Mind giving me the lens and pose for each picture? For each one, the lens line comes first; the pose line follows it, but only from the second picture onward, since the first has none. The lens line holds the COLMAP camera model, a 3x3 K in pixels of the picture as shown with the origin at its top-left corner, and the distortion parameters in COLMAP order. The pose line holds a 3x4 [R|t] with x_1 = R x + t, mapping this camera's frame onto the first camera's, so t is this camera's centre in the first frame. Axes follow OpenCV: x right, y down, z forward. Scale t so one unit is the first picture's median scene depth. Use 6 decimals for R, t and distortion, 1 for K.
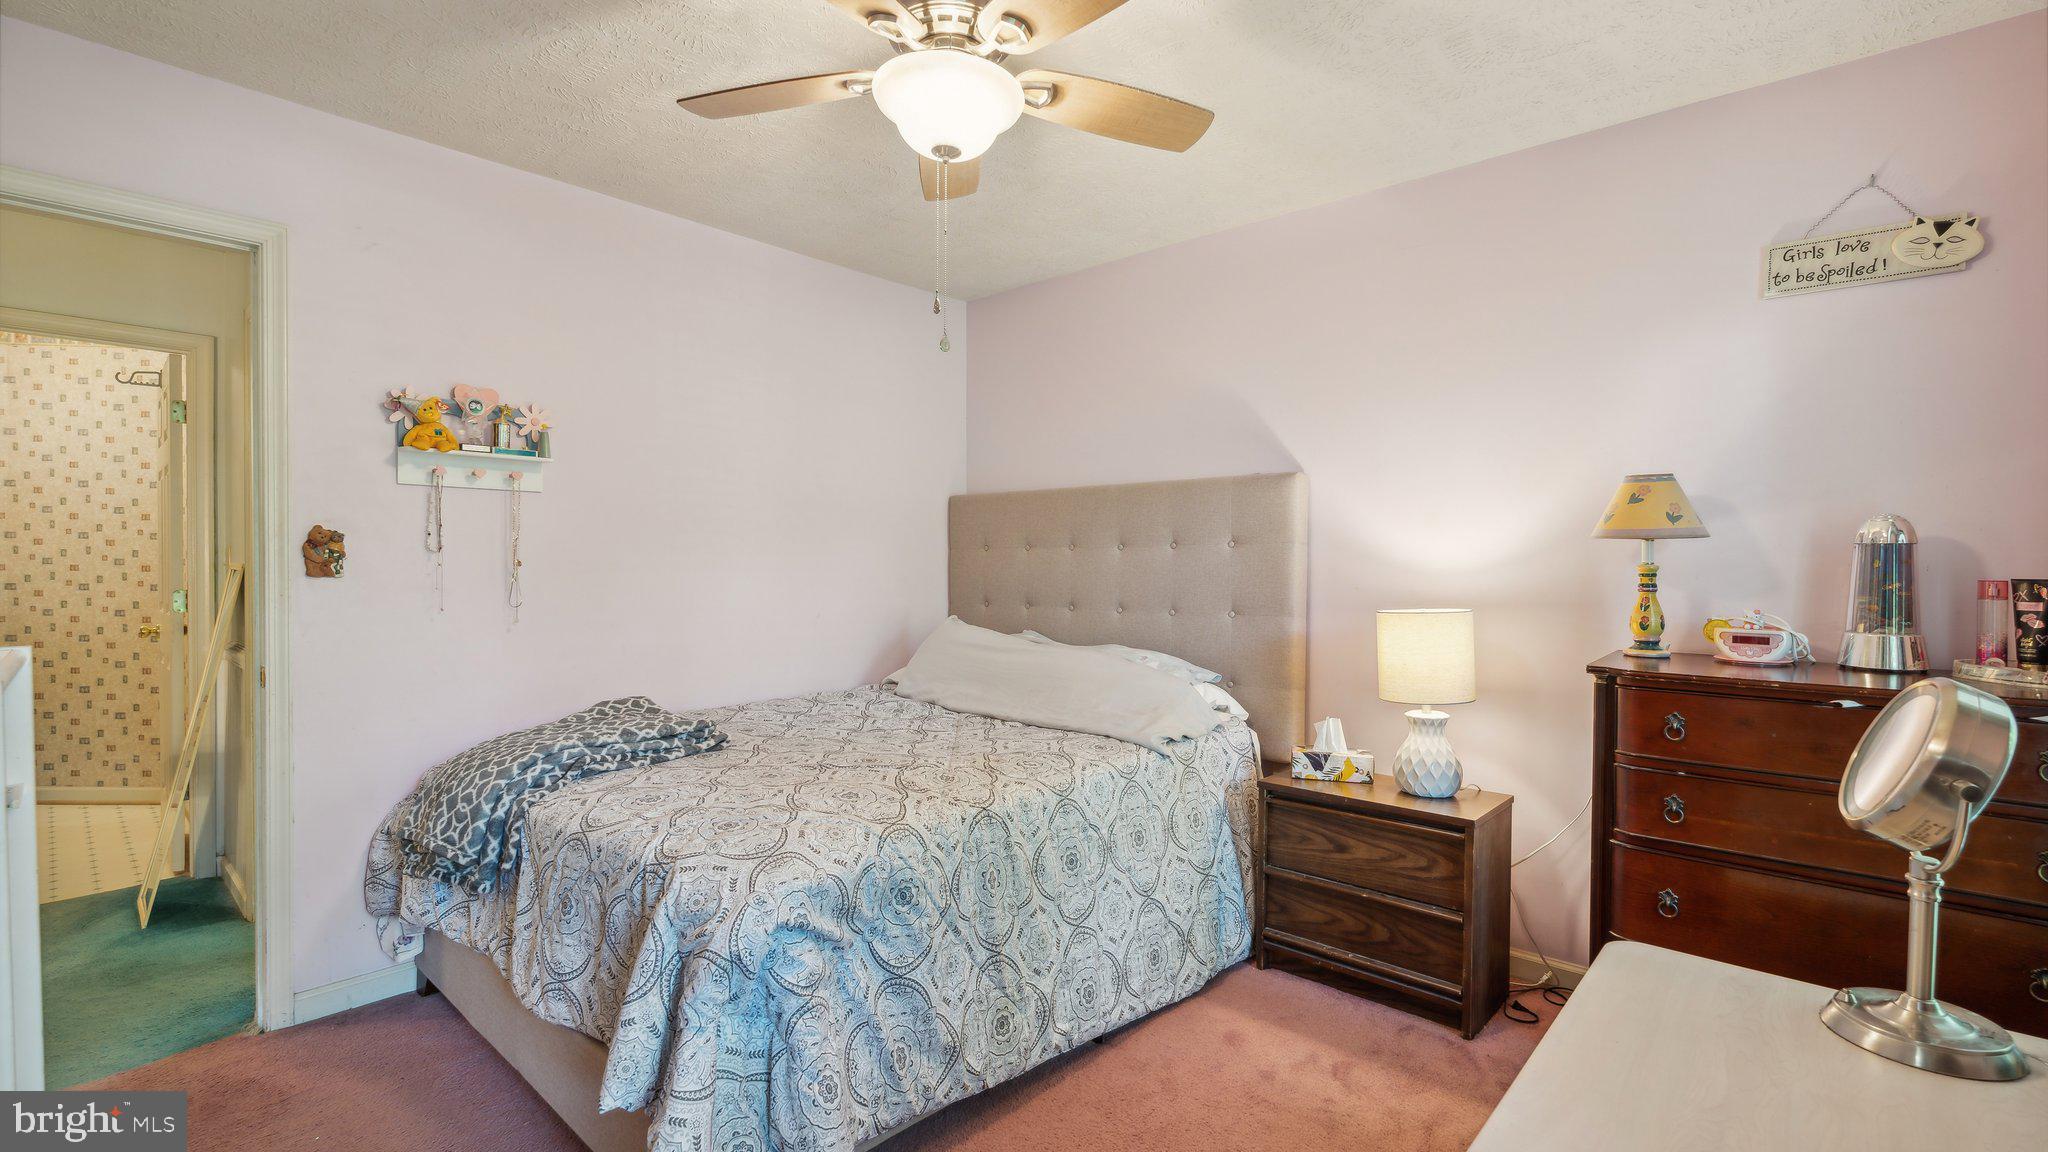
lens RADIAL K [[916.2, 0, 1024.0], [0, 916.2, 576.0], [0, 0, 1]] dist [-0.000230, -0.000023]
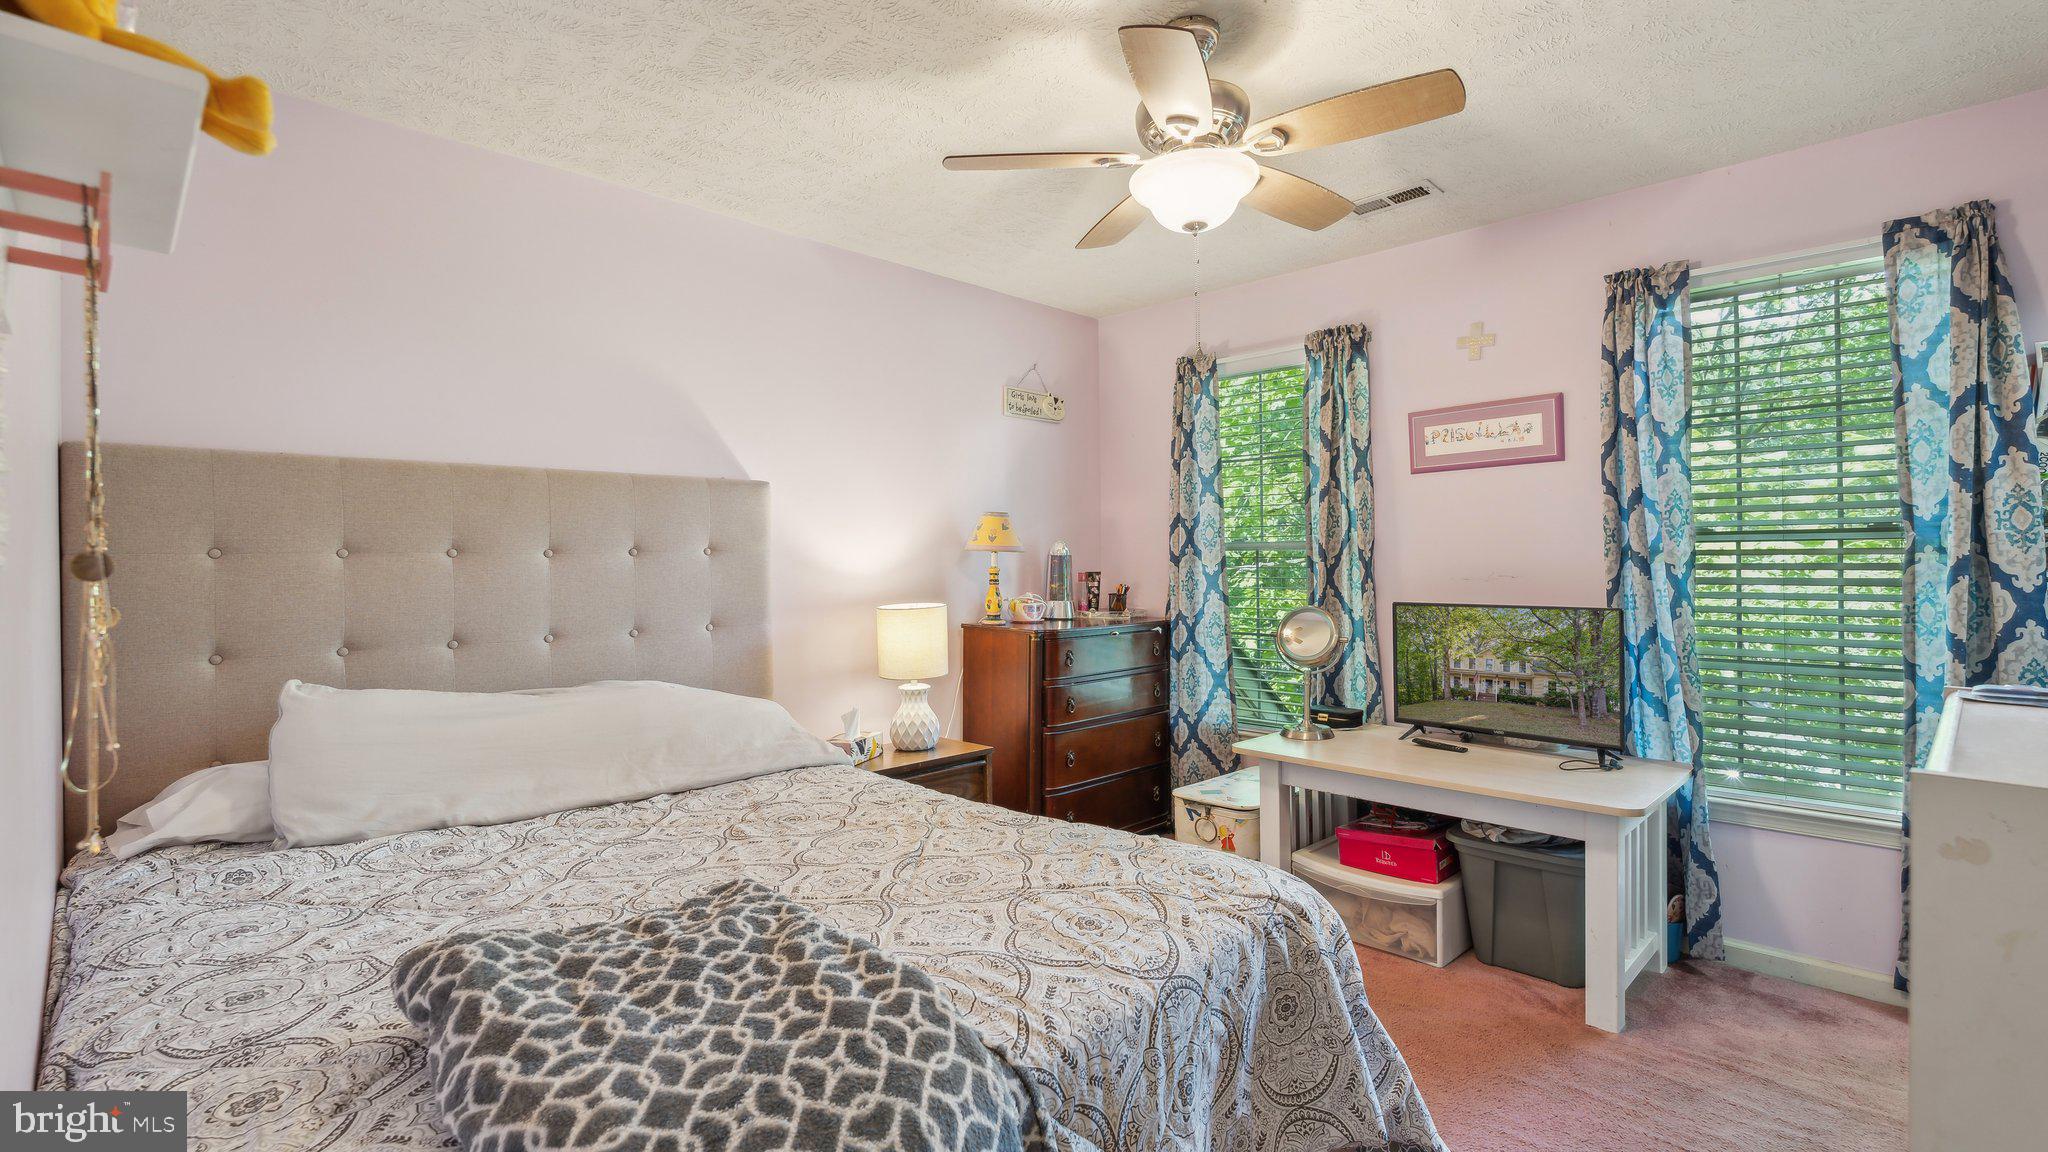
lens RADIAL K [[916.2, 0, 1024.0], [0, 916.2, 576.0], [0, 0, 1]] dist [-0.000230, -0.000023]
pose [[0.044572, -0.026337, 0.998659, -0.966234], [0.019042, 0.999493, 0.025509, -0.040287], [-0.998825, 0.017879, 0.045051, 0.908688]]
